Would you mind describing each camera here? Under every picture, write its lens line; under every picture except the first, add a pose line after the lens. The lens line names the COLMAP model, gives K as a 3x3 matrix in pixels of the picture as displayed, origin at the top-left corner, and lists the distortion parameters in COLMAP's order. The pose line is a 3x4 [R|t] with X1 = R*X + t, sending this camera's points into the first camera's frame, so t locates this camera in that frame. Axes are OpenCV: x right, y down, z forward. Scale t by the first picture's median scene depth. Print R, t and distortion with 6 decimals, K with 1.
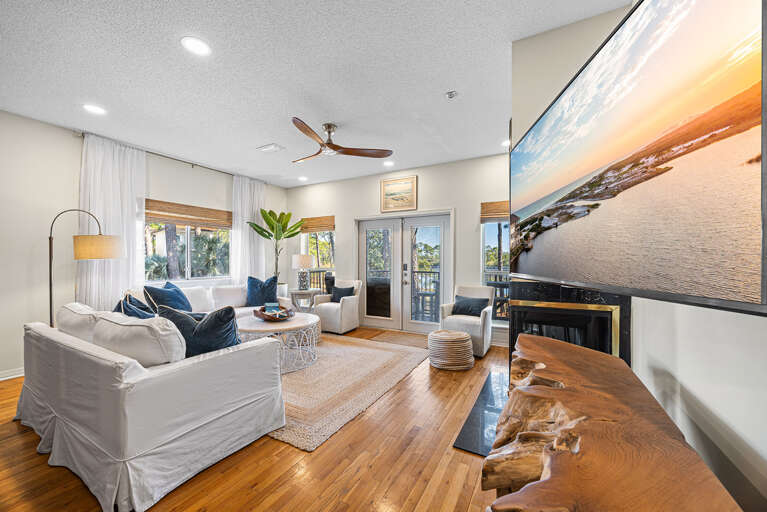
lens RADIAL K [[291.0, 0, 383.5], [0, 291.0, 256.0], [0, 0, 1]] dist [-0.000101, -0.000013]
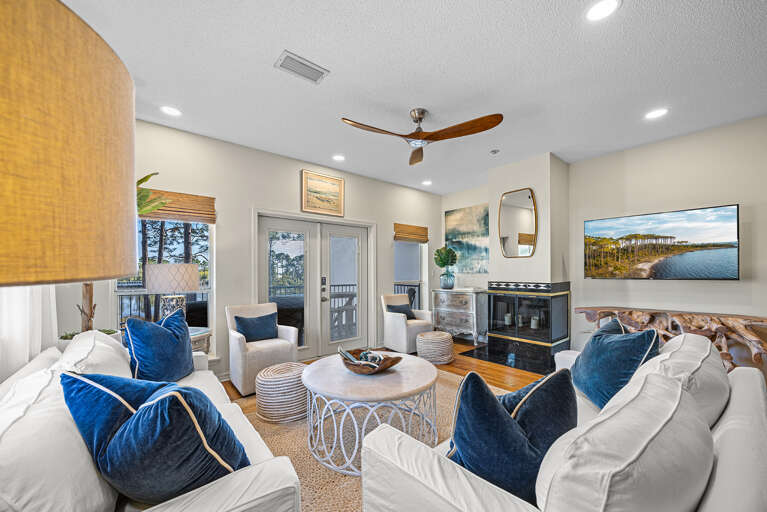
lens RADIAL K [[291.0, 0, 383.5], [0, 291.0, 256.0], [0, 0, 1]] dist [-0.000101, -0.000013]
pose [[0.409292, 0.058756, 0.910509, -0.629959], [-0.009789, 0.998150, -0.060011, 0.015106], [-0.912351, 0.015649, 0.409110, 0.494185]]
